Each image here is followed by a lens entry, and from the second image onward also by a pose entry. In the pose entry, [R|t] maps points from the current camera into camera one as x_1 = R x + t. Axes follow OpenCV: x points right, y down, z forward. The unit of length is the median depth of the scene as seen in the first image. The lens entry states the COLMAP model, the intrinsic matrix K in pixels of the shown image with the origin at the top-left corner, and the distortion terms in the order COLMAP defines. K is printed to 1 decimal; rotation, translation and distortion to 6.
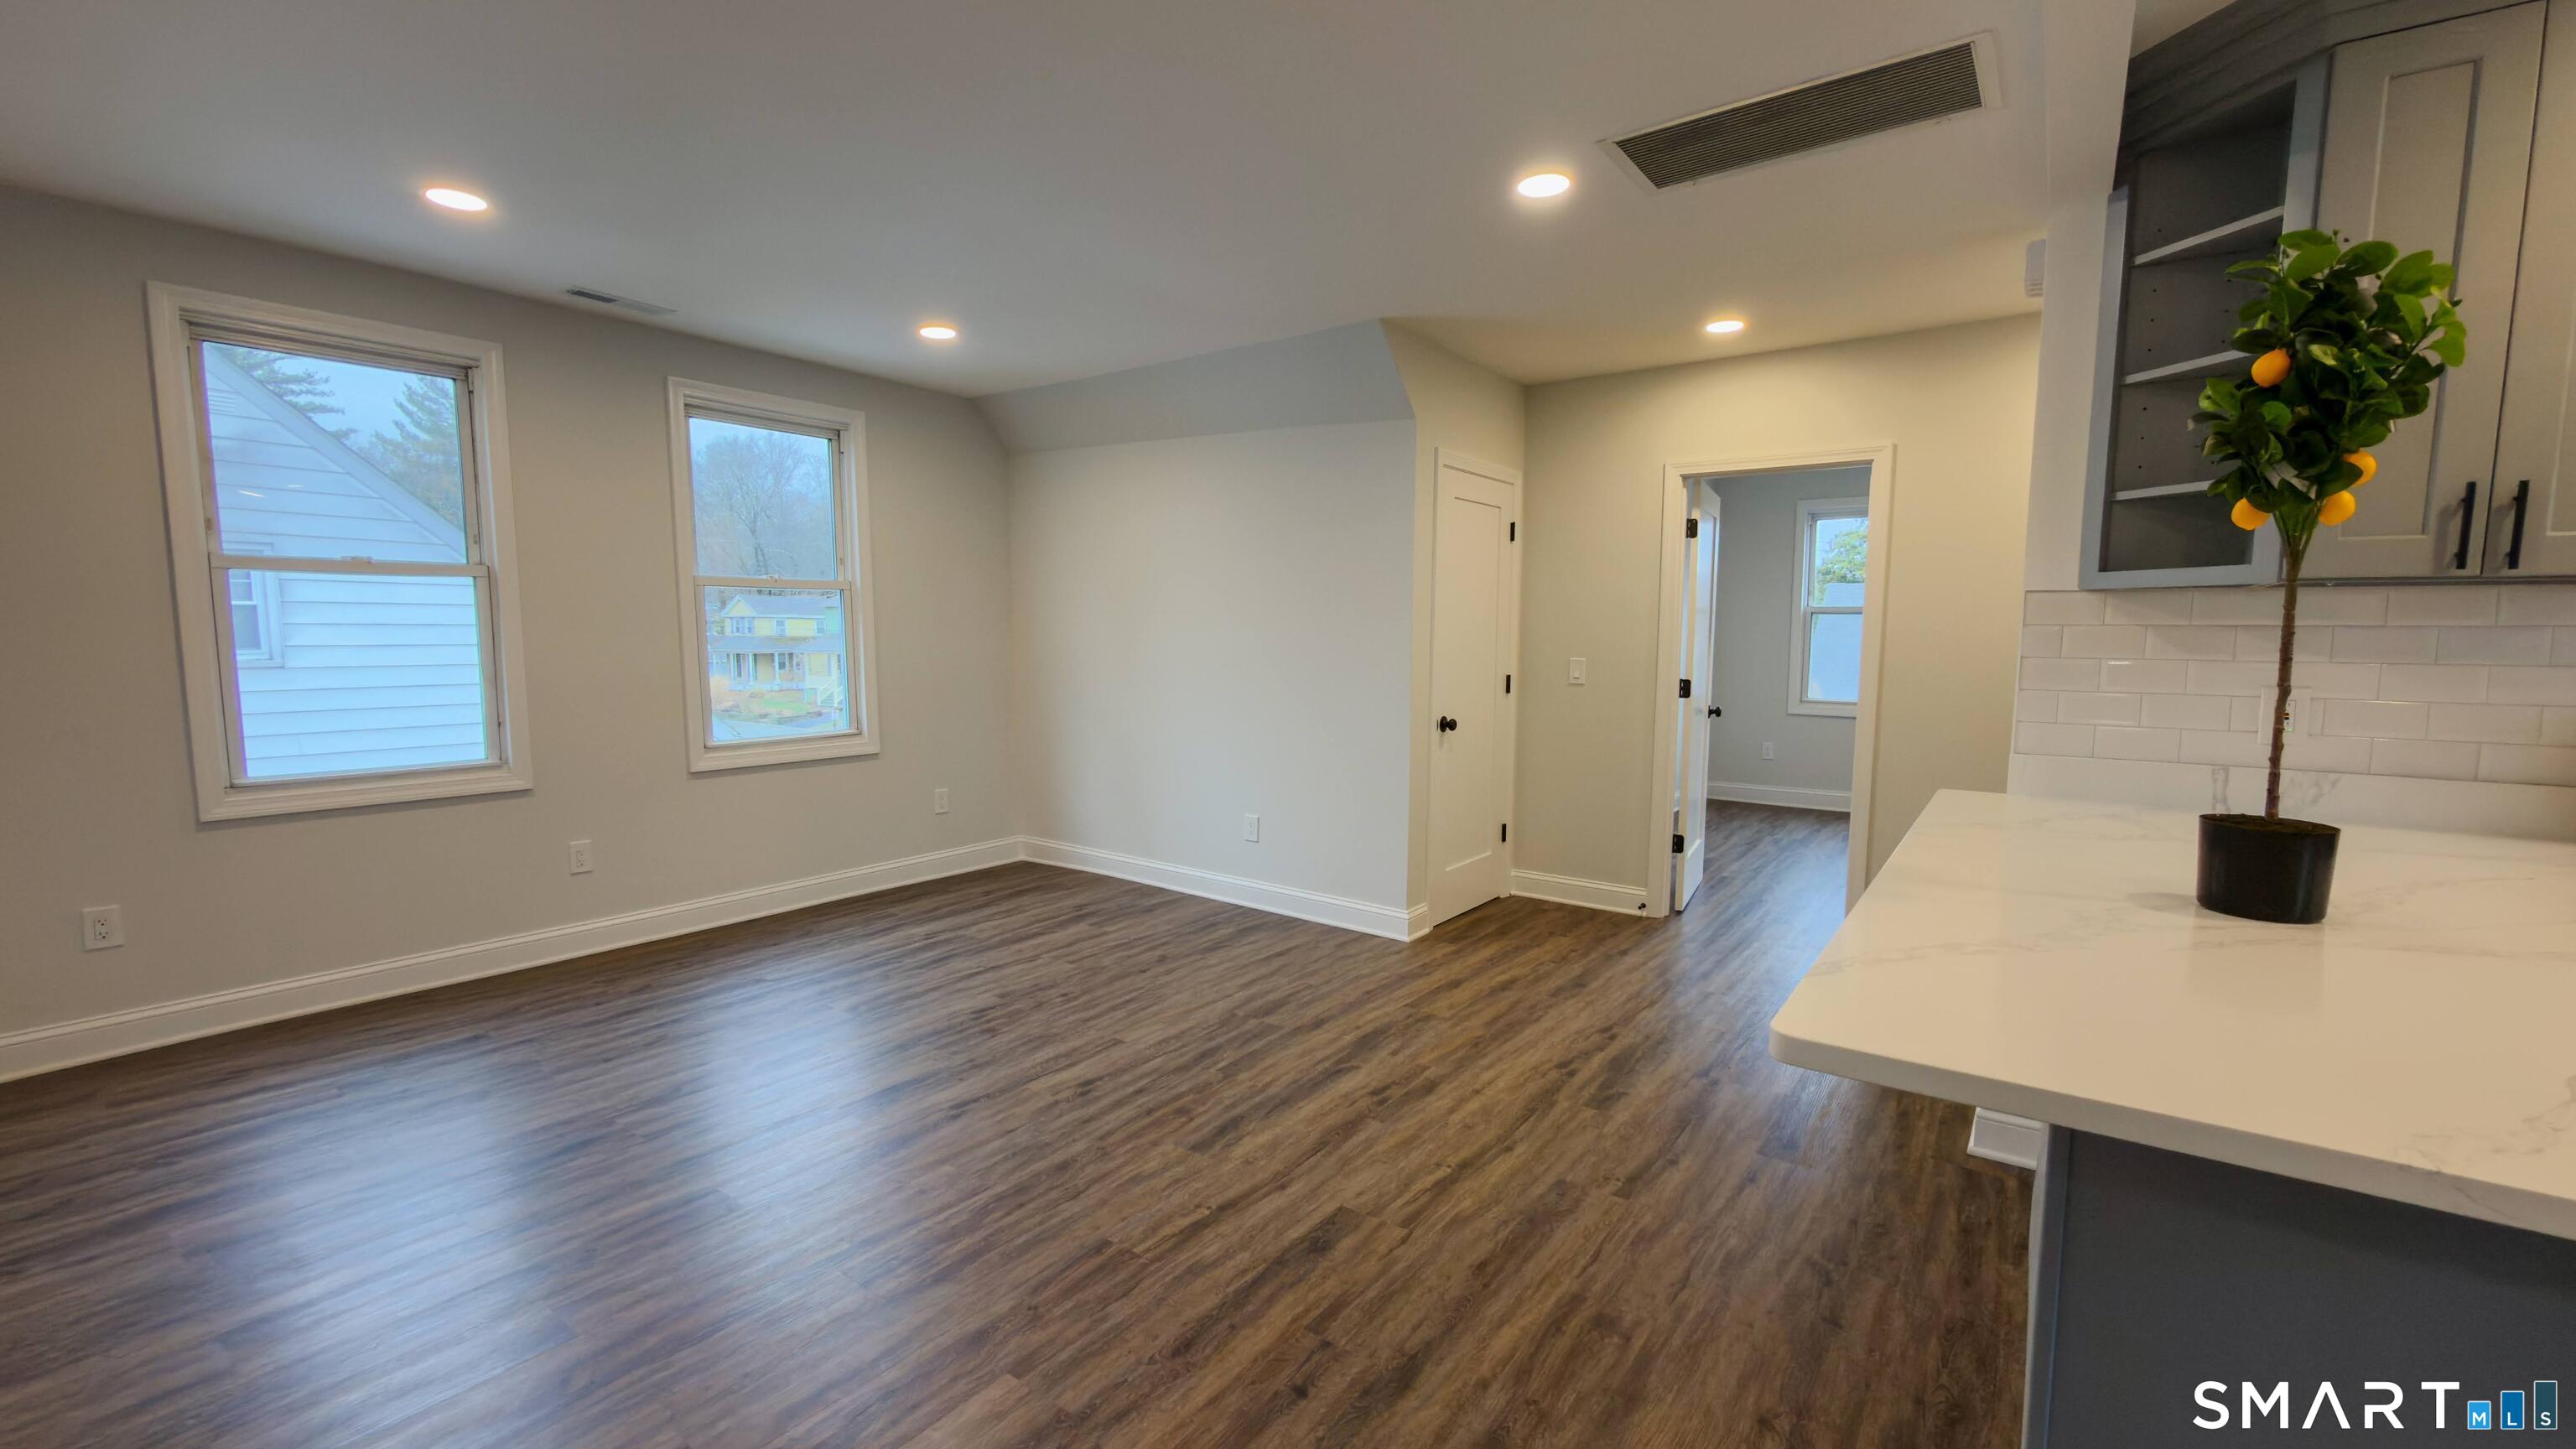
lens RADIAL K [[1056.0, 0, 1285.5], [0, 1056.0, 729.5], [0, 0, 1]] dist [-0.002936, -0.000512]
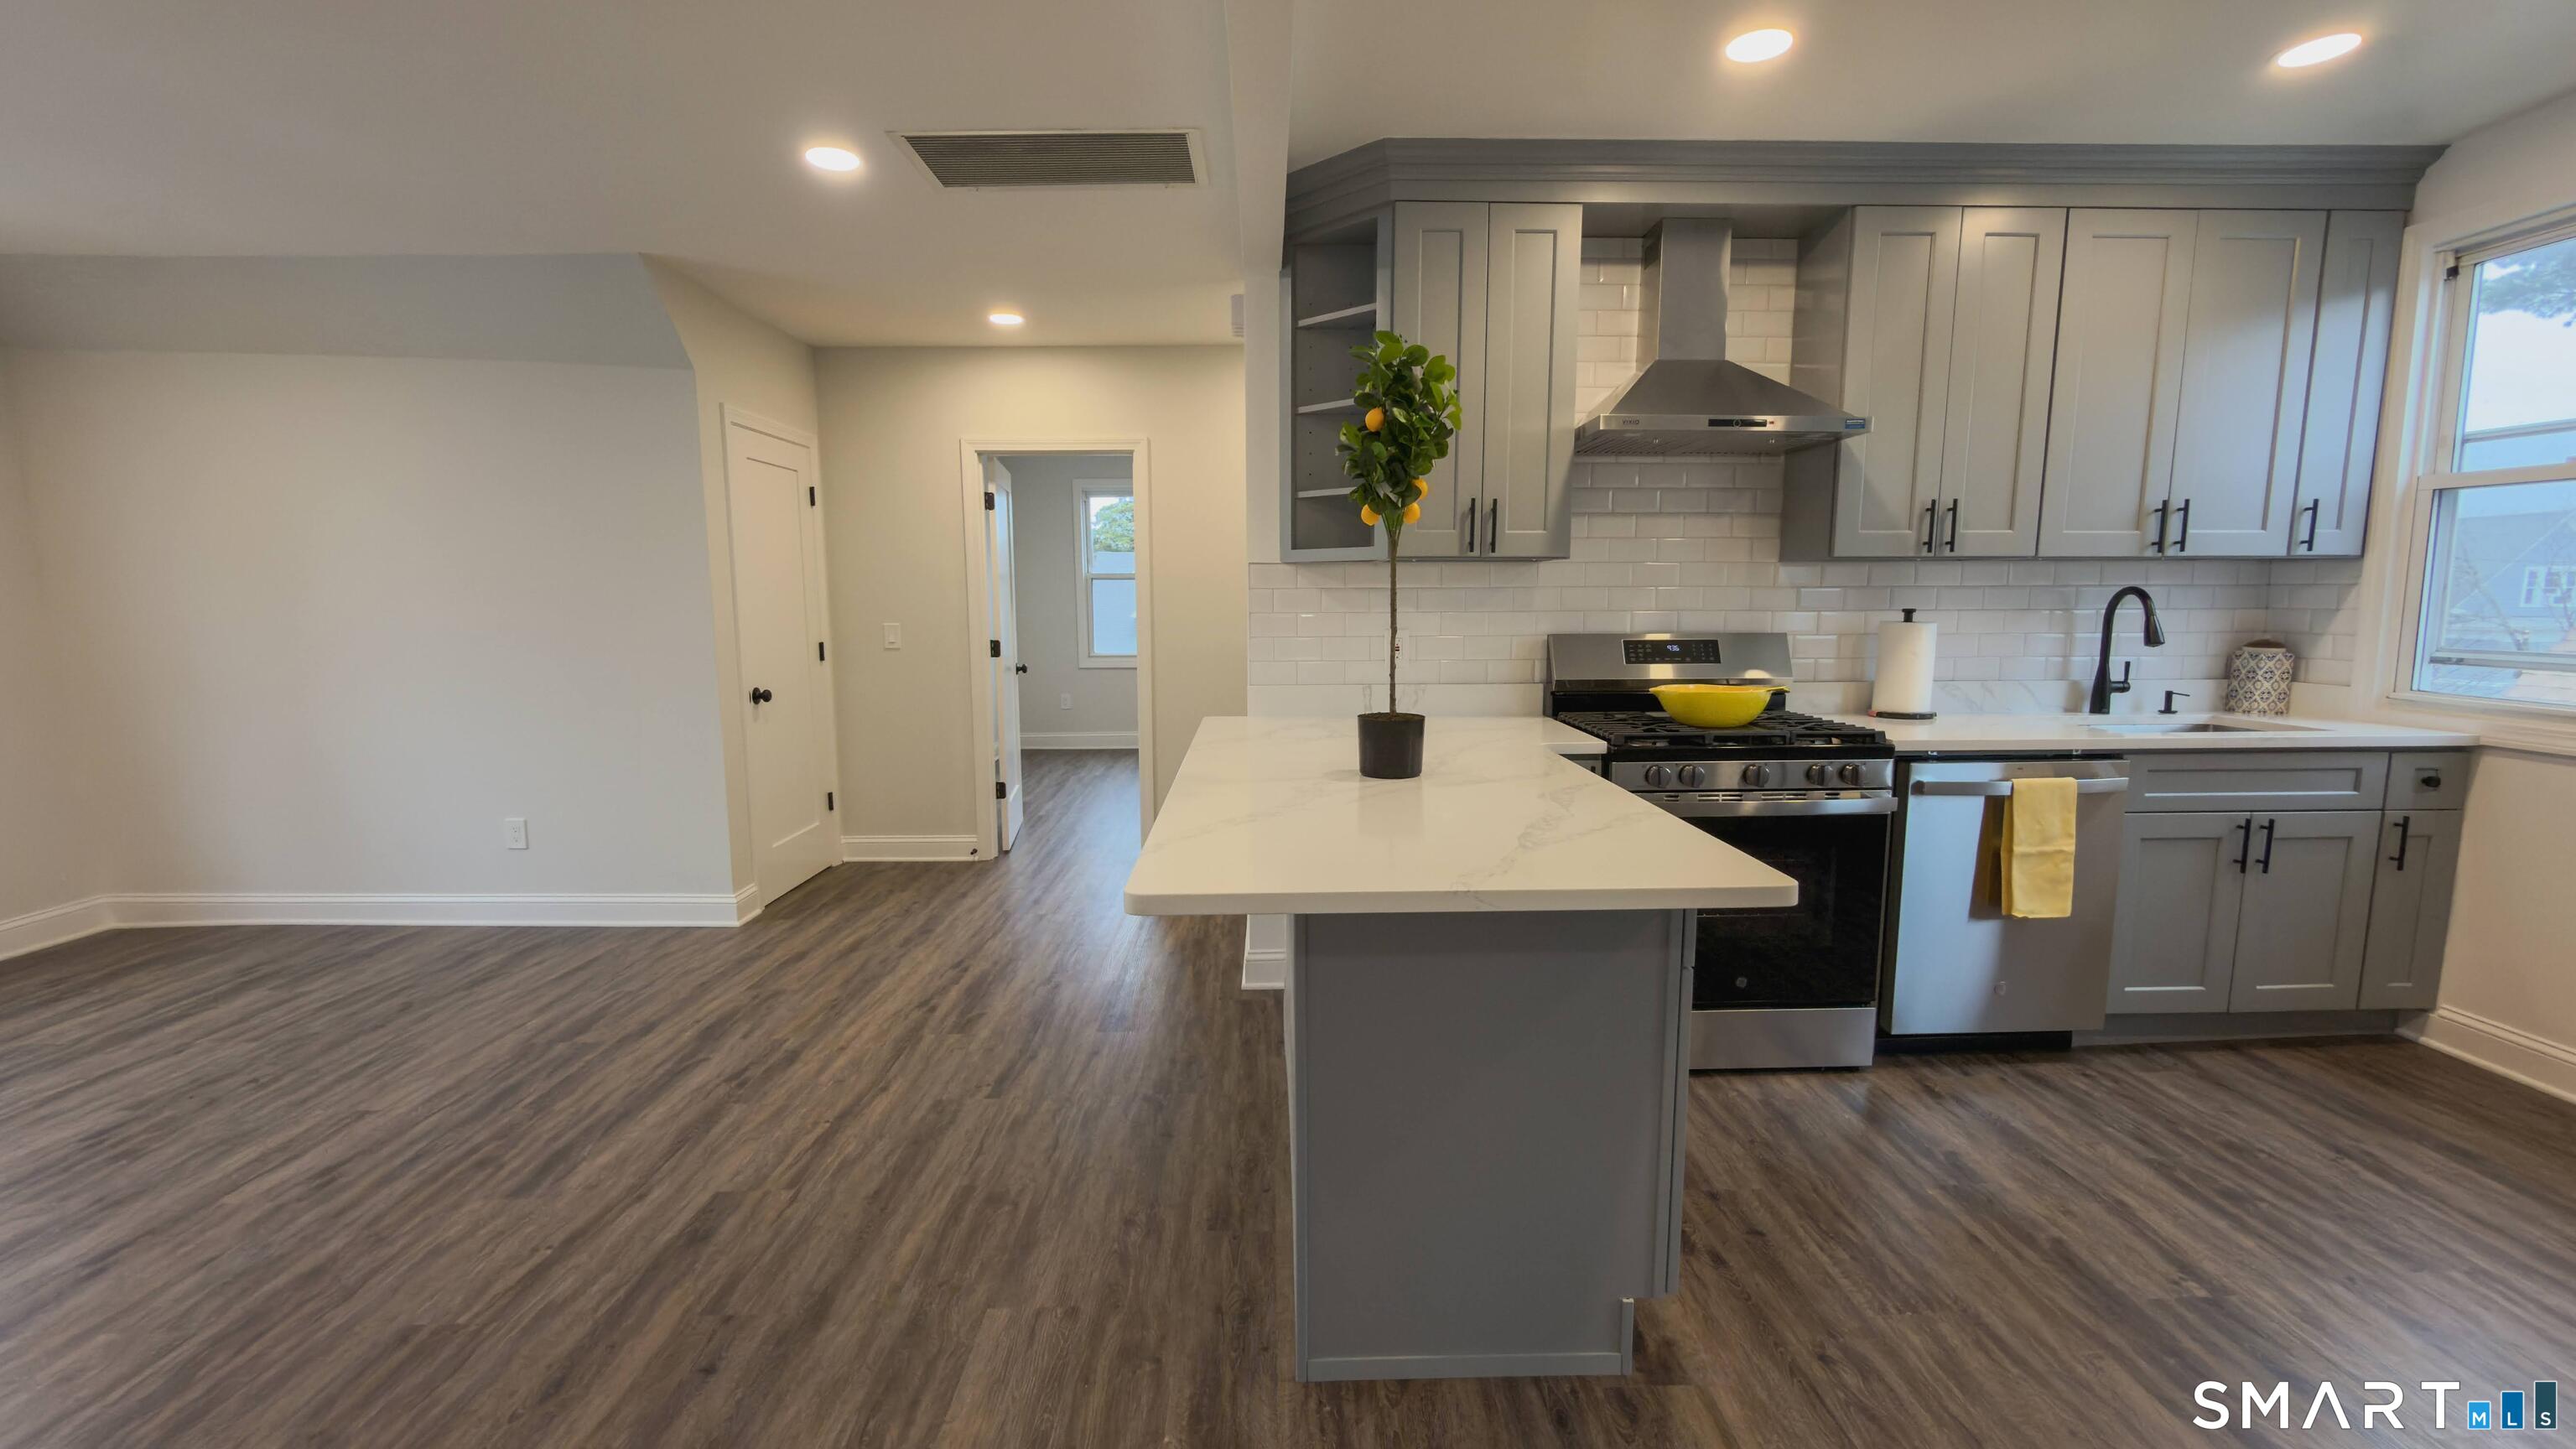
lens RADIAL K [[1030.6, 0, 1288.0], [0, 1030.6, 724.5], [0, 0, 1]] dist [-0.000470, -0.000094]
pose [[0.794751, -0.084788, 0.600984, -0.049689], [0.066120, 0.996396, 0.053136, 0.005020], [-0.603323, -0.002492, 0.797493, -0.058481]]
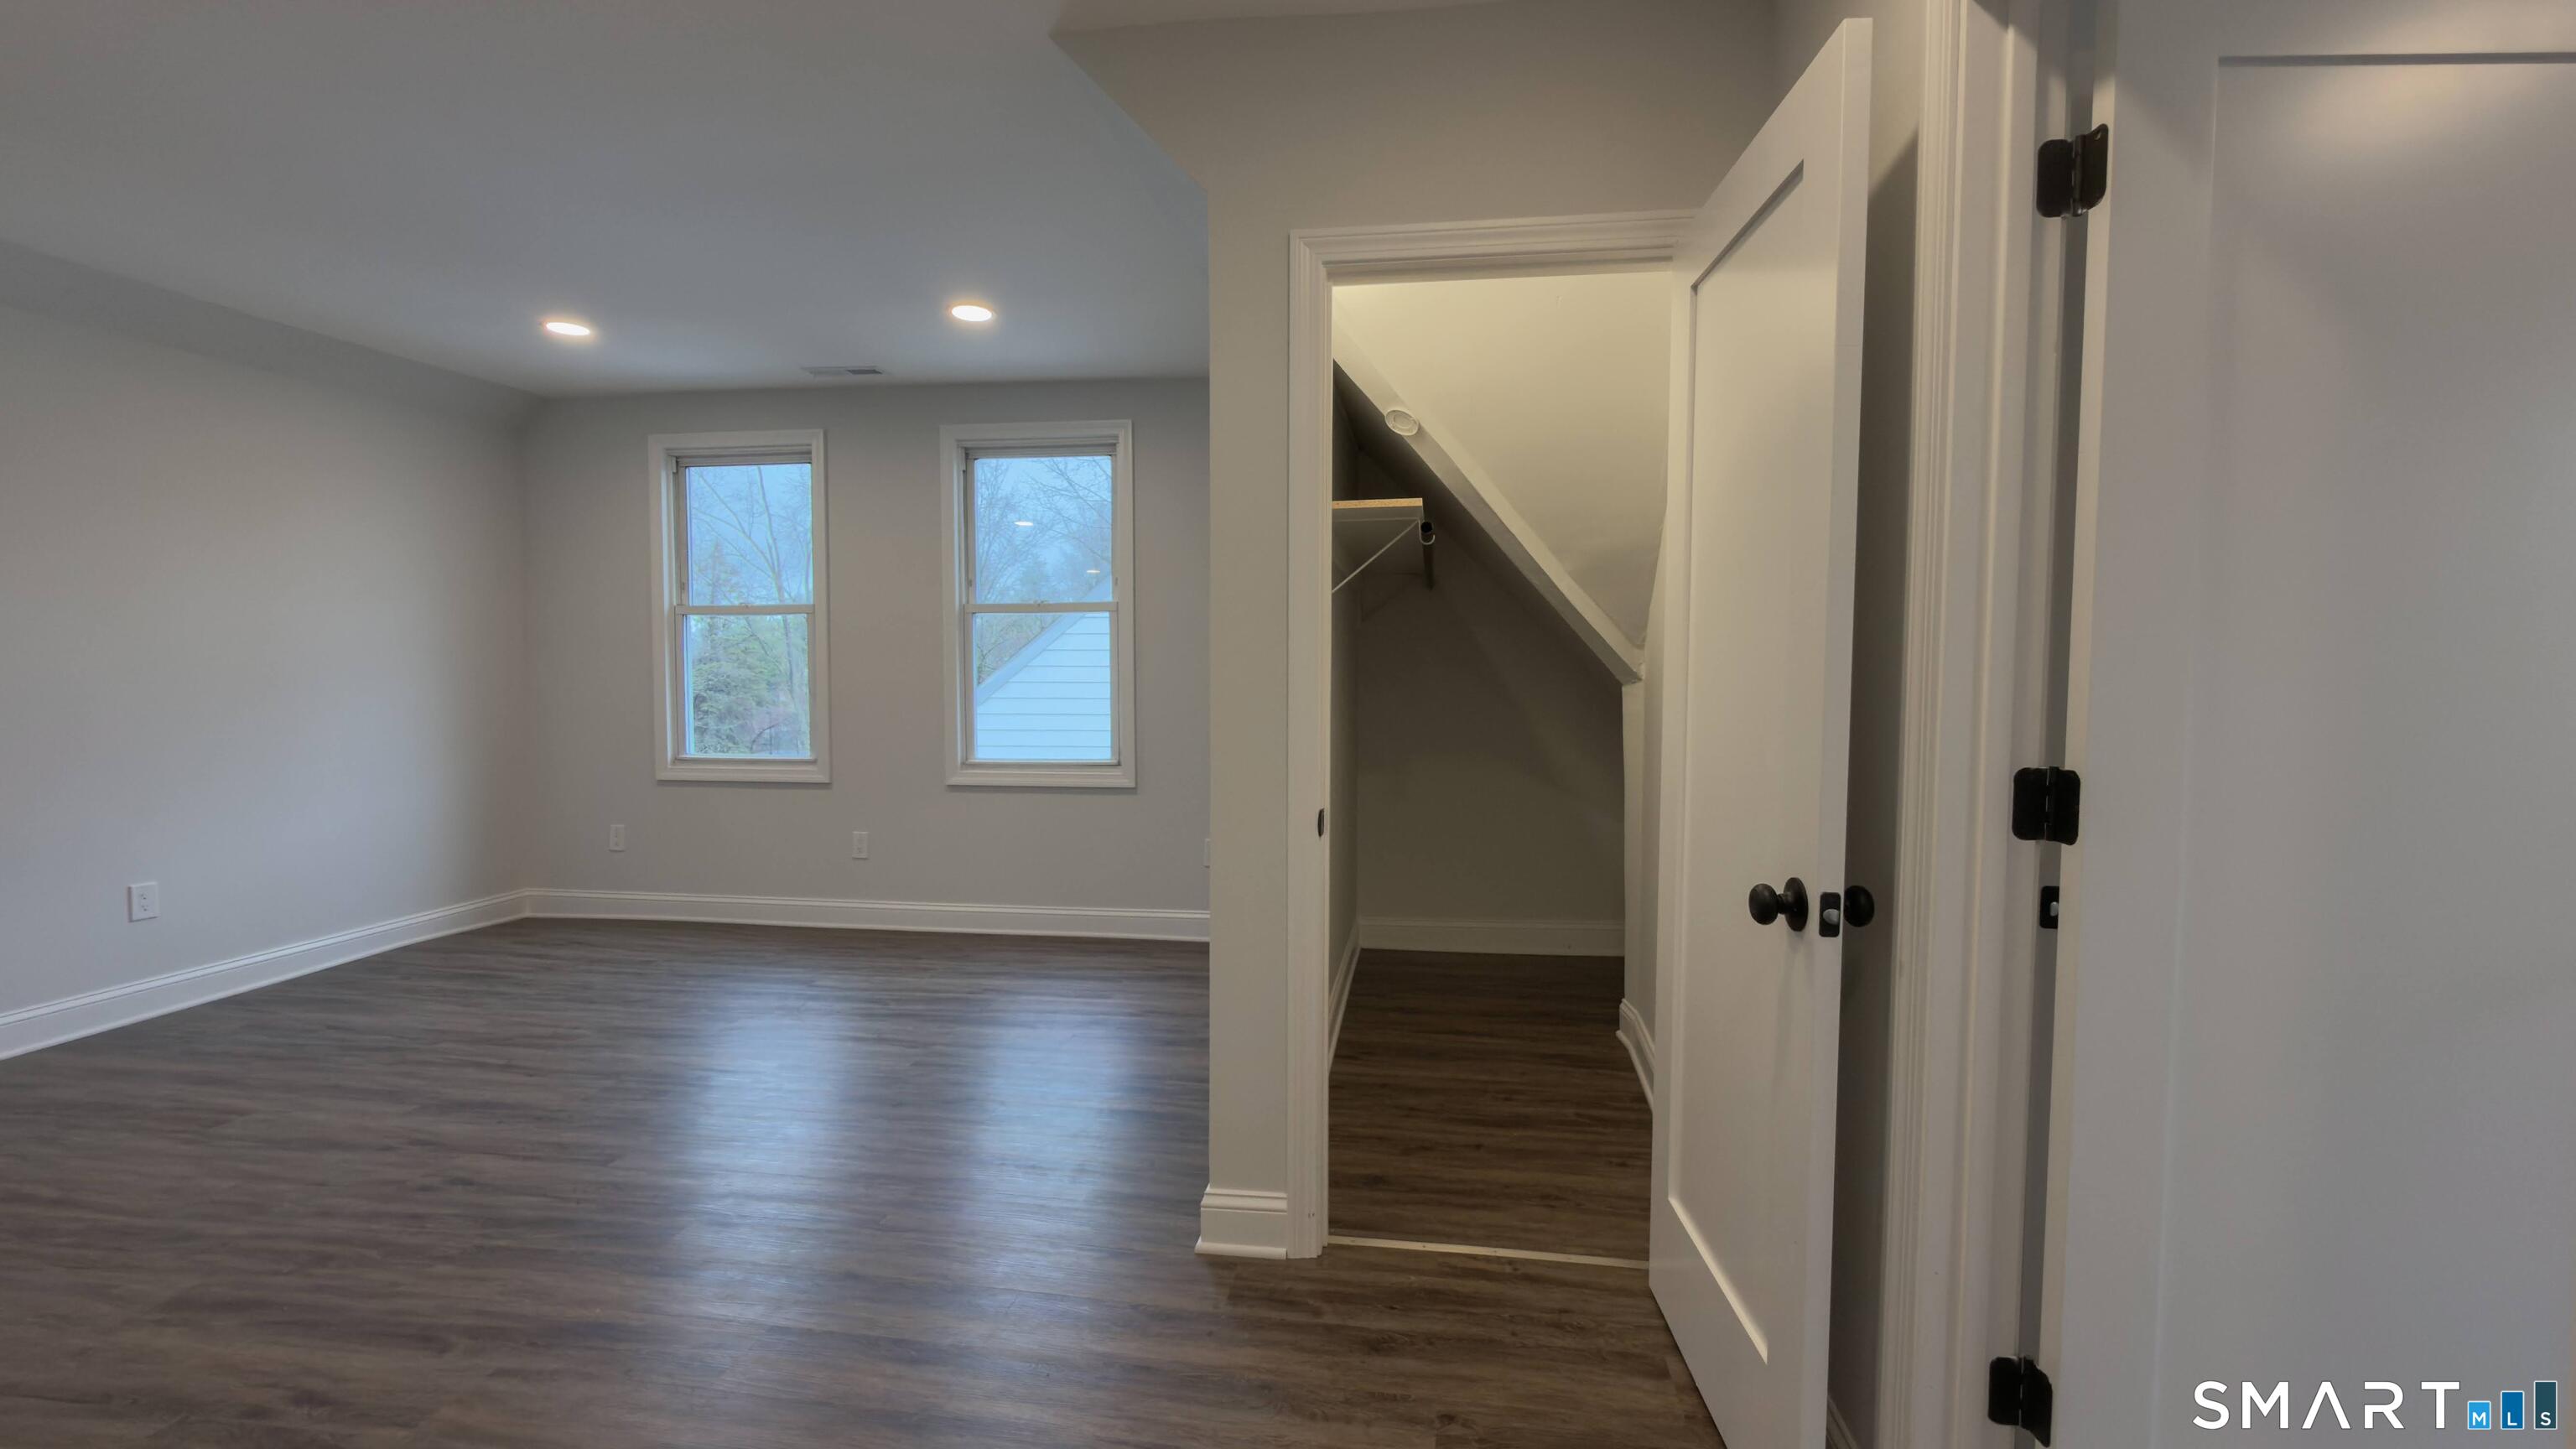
lens RADIAL K [[1101.2, 0, 1288.0], [0, 1101.2, 724.5], [0, 0, 1]] dist [-0.000641, 0.013613]
pose [[0.437286, 0.053269, -0.897744, 0.892996], [-0.081065, 0.996515, 0.019644, -0.104848], [0.895662, 0.064186, 0.440080, 1.189350]]
